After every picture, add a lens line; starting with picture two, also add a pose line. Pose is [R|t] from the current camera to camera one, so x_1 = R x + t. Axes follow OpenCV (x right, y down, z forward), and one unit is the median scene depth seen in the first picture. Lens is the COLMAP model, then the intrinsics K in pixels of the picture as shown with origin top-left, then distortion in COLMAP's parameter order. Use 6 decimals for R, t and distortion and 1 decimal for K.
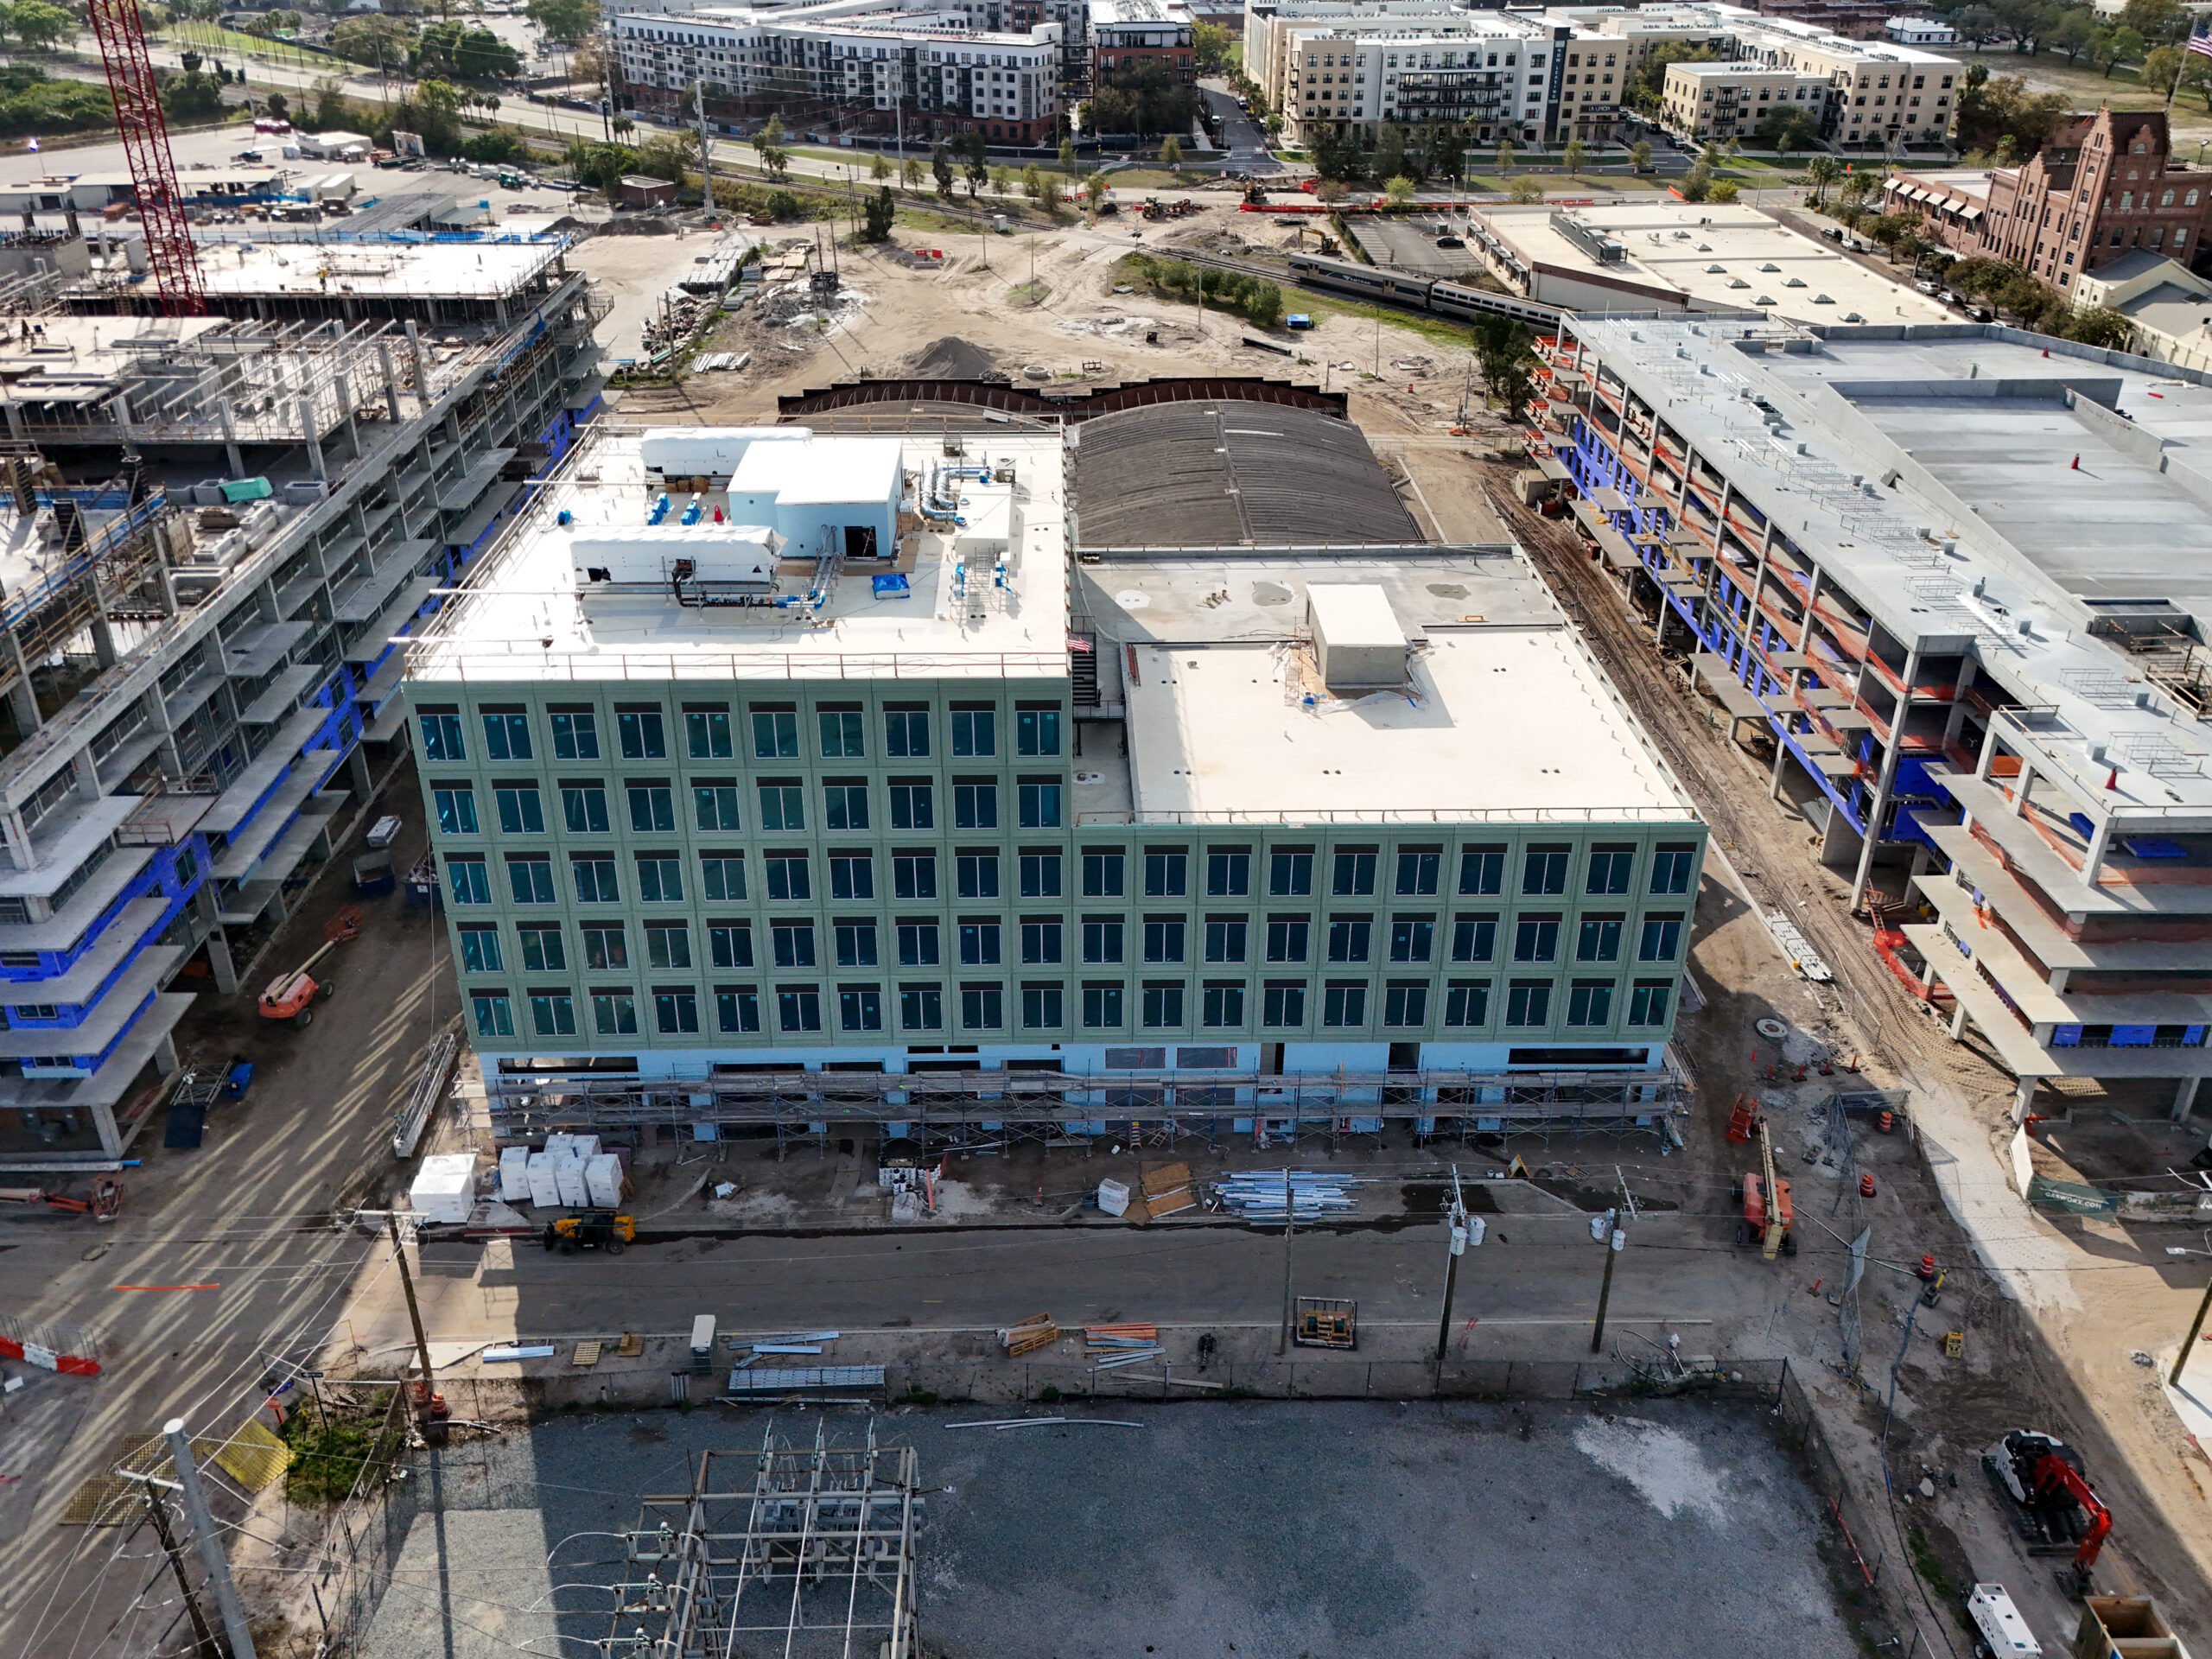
lens RADIAL K [[1694.9, 0, 1081.1], [0, 1694.9, 675.8], [0, 0, 1]] dist [0.042403, -0.006190]
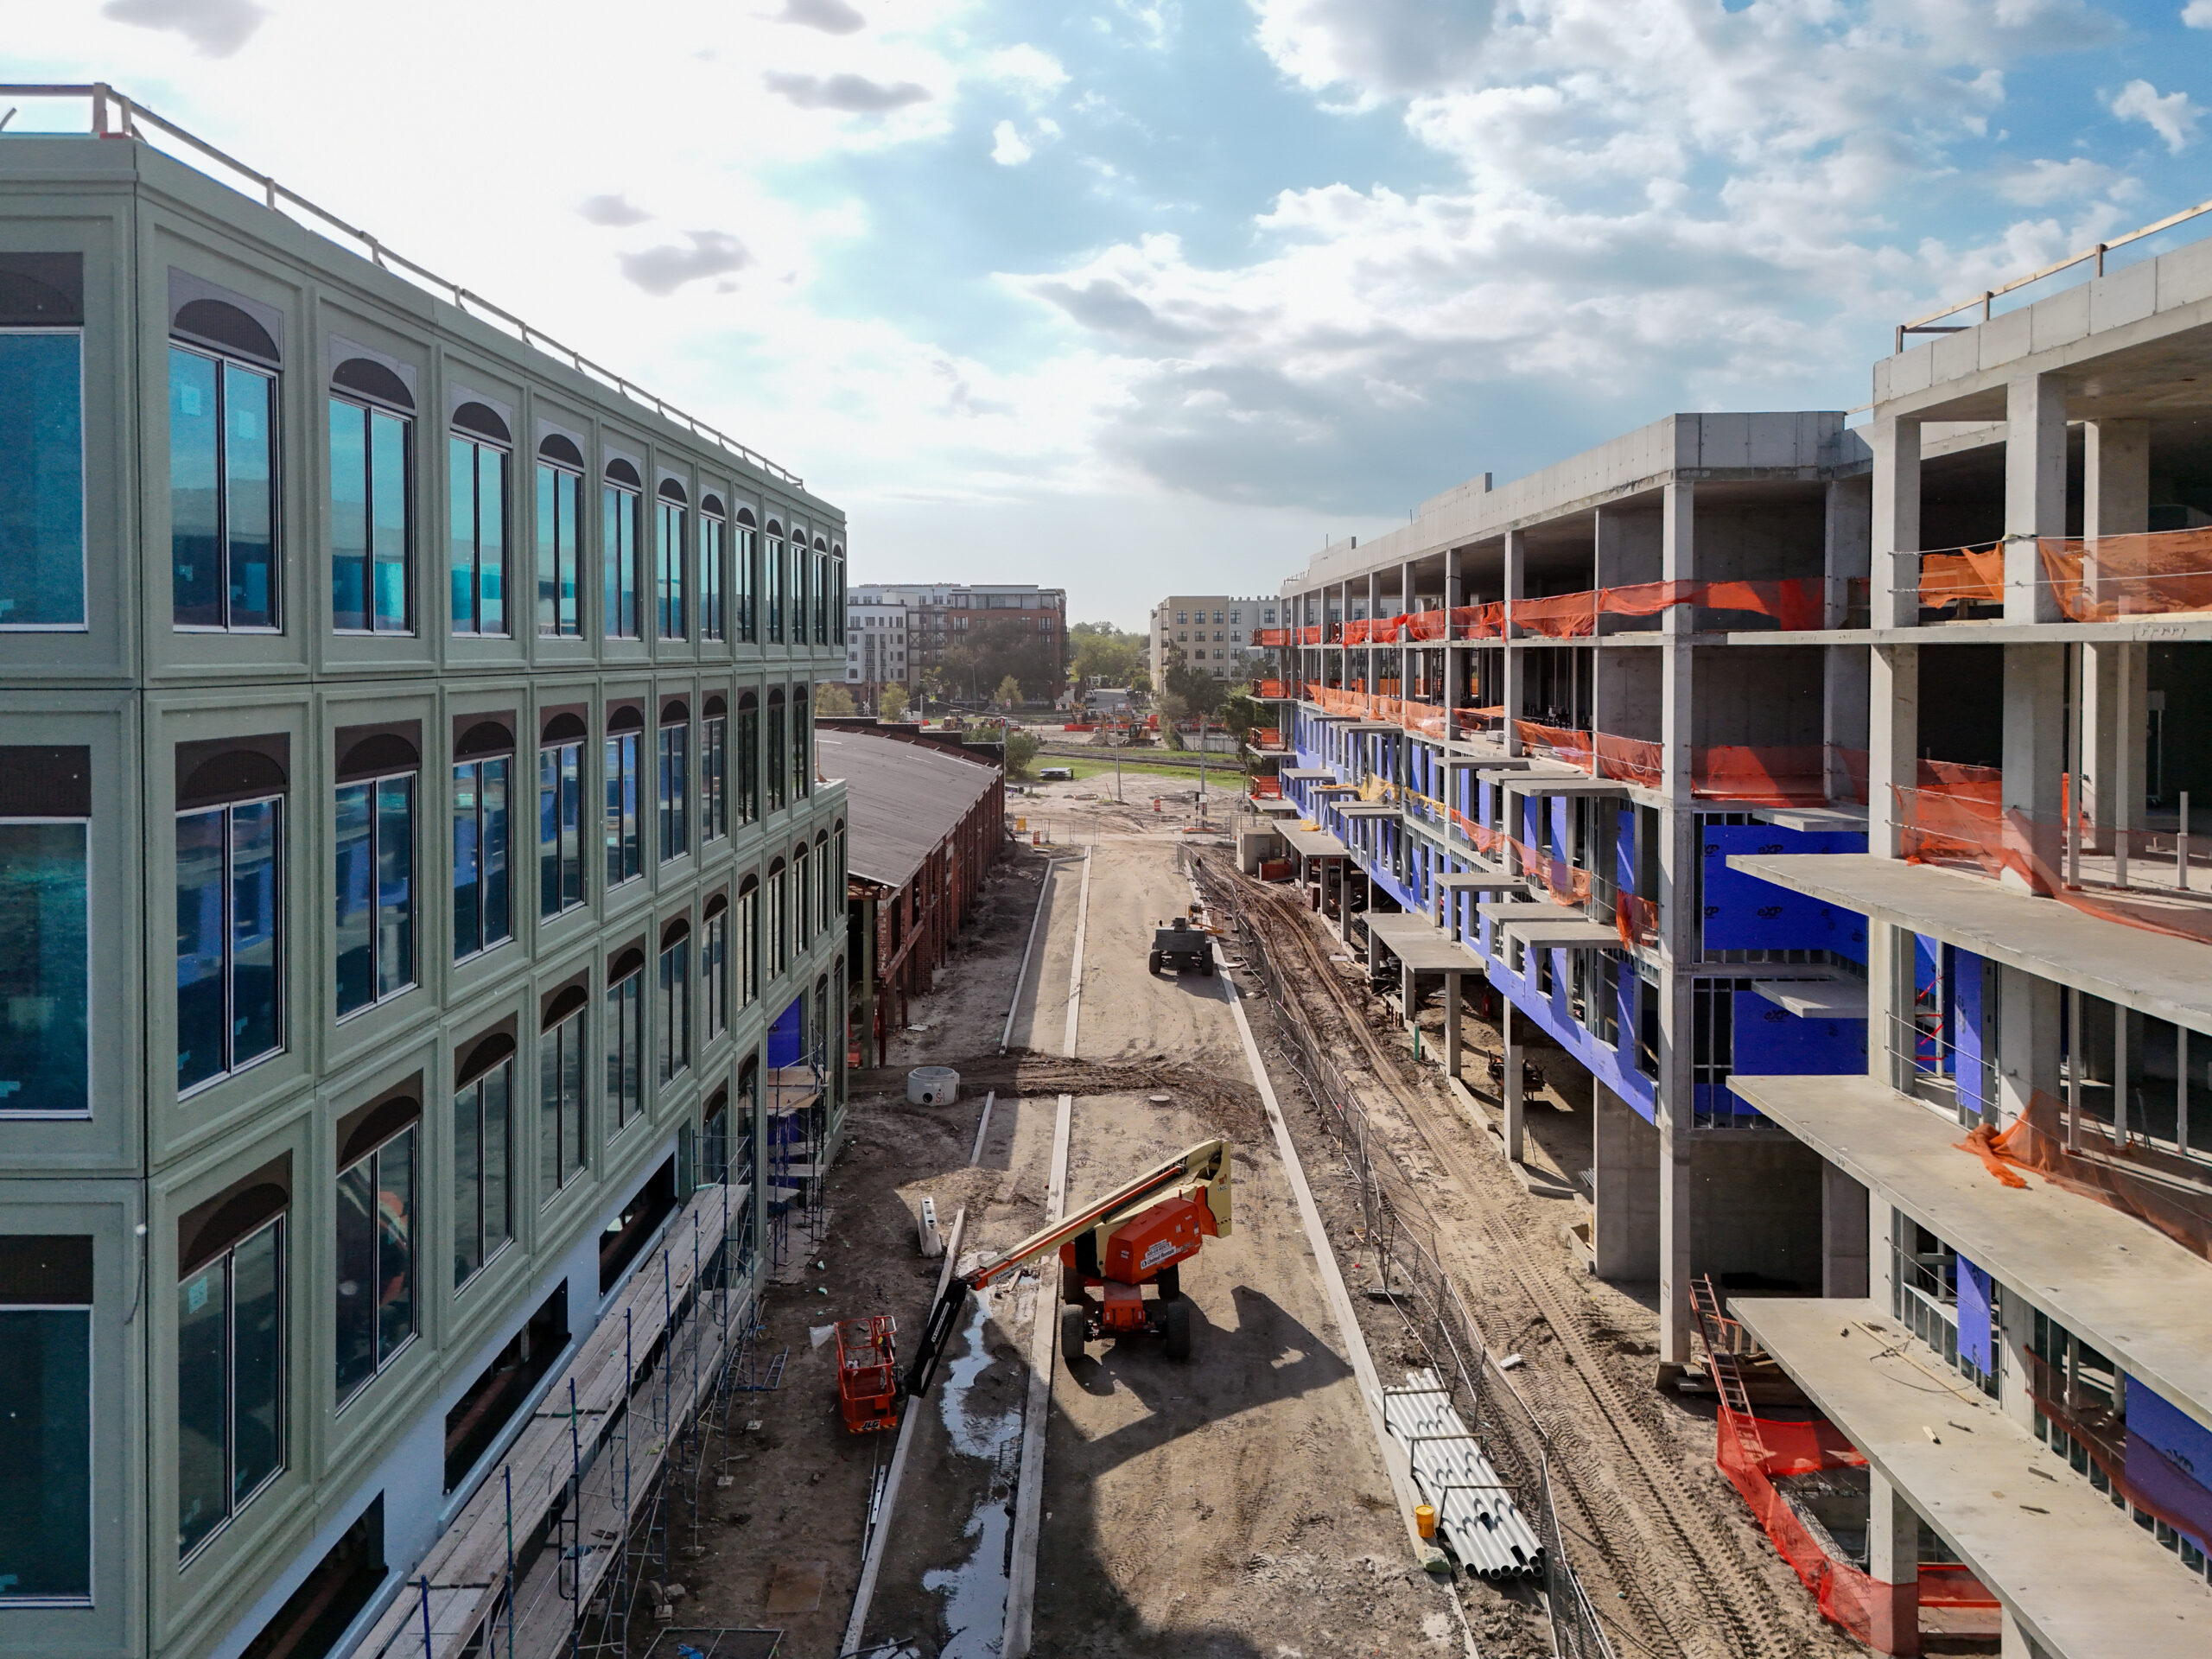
lens RADIAL K [[1694.9, 0, 1081.1], [0, 1694.9, 675.8], [0, 0, 1]] dist [0.042403, -0.006190]
pose [[0.999576, 0.004441, -0.028790, 0.348912], [-0.016246, 0.905329, -0.424399, 0.154337], [0.024180, 0.424687, 0.905017, 0.649455]]
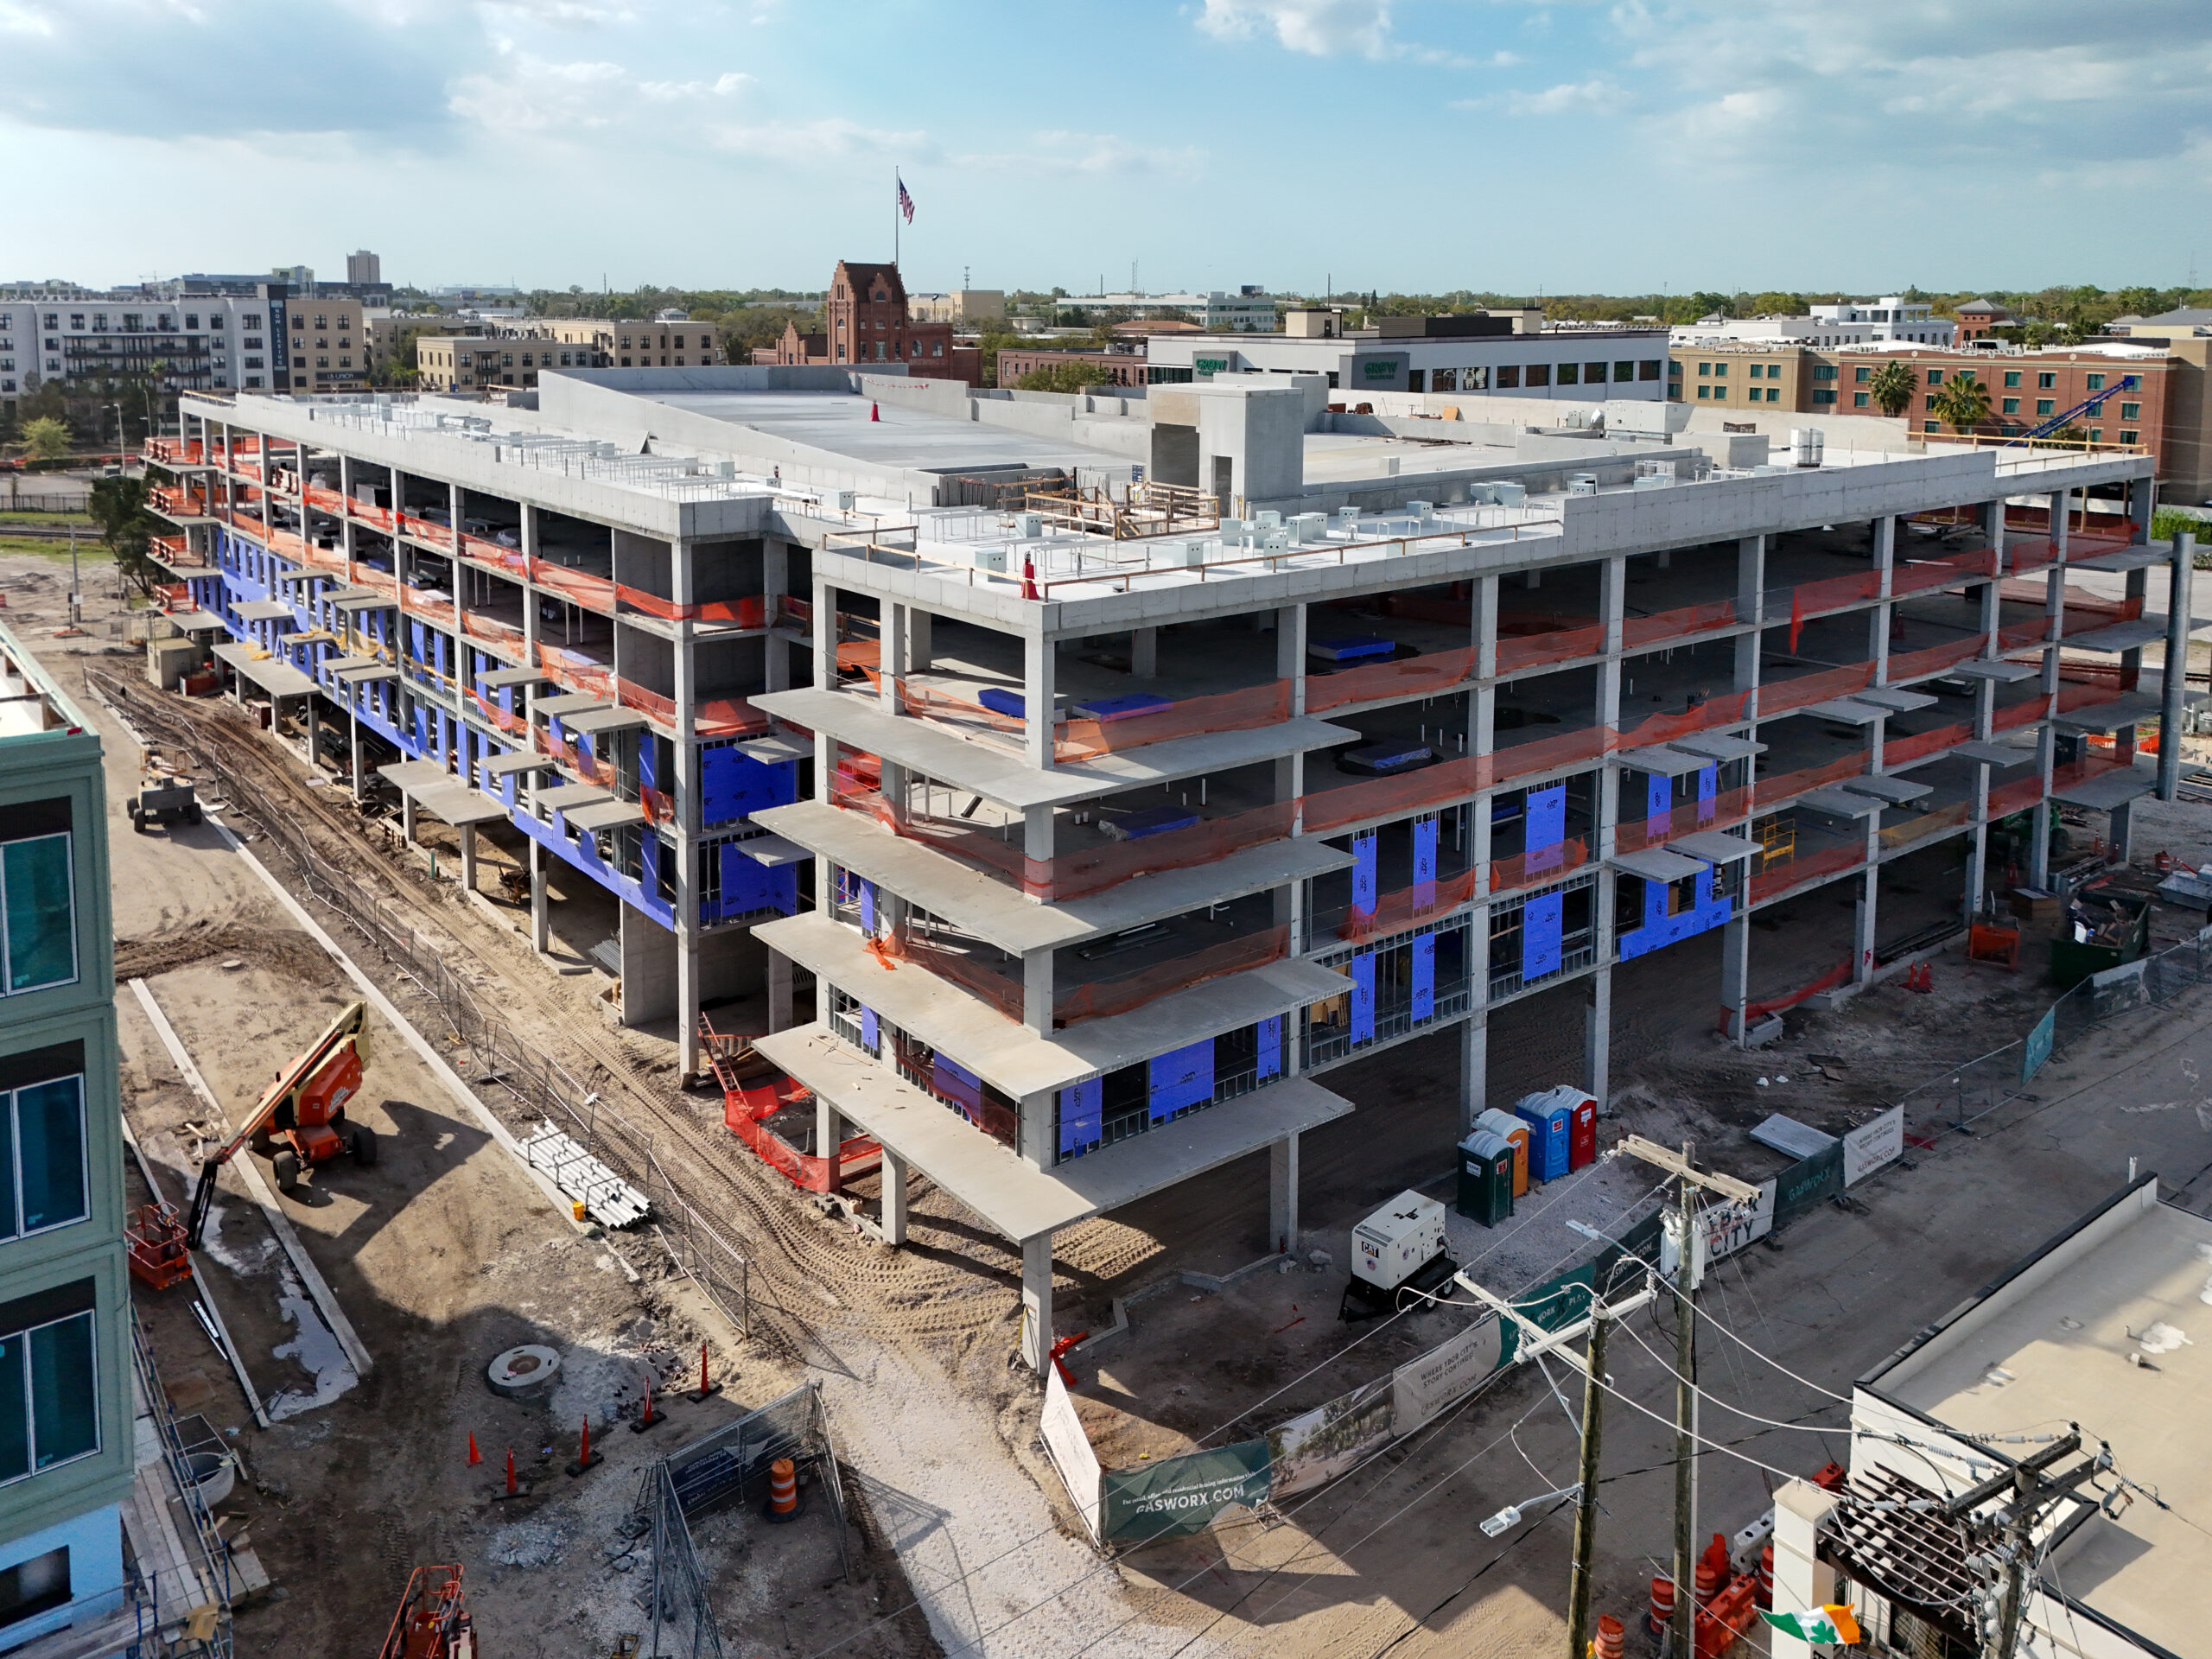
lens RADIAL K [[1741.4, 0, 1102.4], [0, 1741.4, 461.4], [0, 0, 1]] dist [0.017087, 0.004002]
pose [[0.796093, -0.050875, 0.603033, 0.239225], [0.261625, 0.927464, -0.267138, 0.135957], [-0.545700, 0.370435, 0.751657, 0.456539]]
